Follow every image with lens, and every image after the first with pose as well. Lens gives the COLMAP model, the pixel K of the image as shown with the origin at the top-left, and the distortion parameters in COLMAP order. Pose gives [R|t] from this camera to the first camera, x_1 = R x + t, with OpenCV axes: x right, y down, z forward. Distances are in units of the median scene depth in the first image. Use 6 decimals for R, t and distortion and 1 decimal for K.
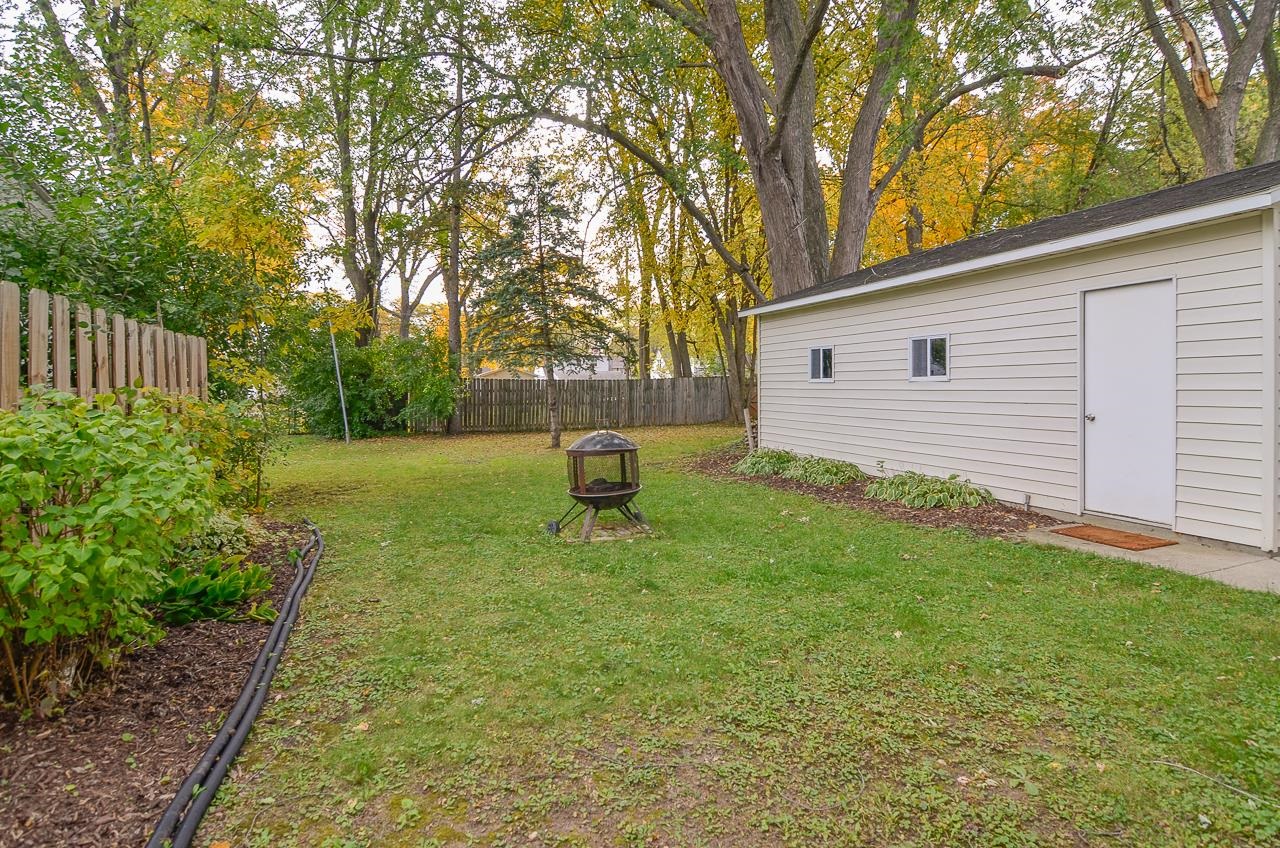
lens RADIAL K [[657.5, 0, 631.7], [0, 657.5, 406.1], [0, 0, 1]] dist [-0.016423, -0.005851]
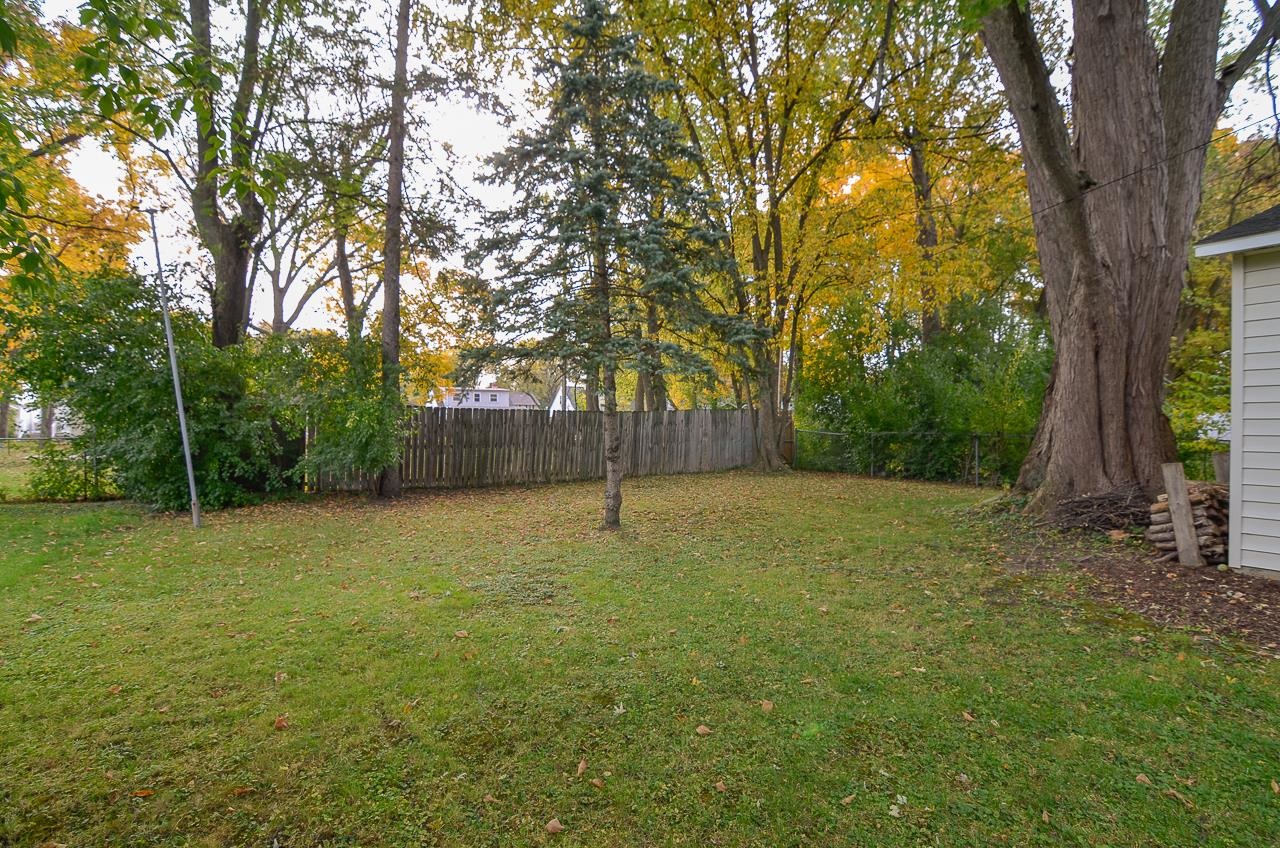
lens RADIAL K [[649.9, 0, 638.6], [0, 649.9, 427.4], [0, 0, 1]] dist [-0.008627, -0.006023]
pose [[0.982157, 0.002595, 0.188046, -0.160210], [0.002433, 0.999646, -0.026506, -0.004644], [-0.188048, 0.026491, 0.981803, 0.372009]]
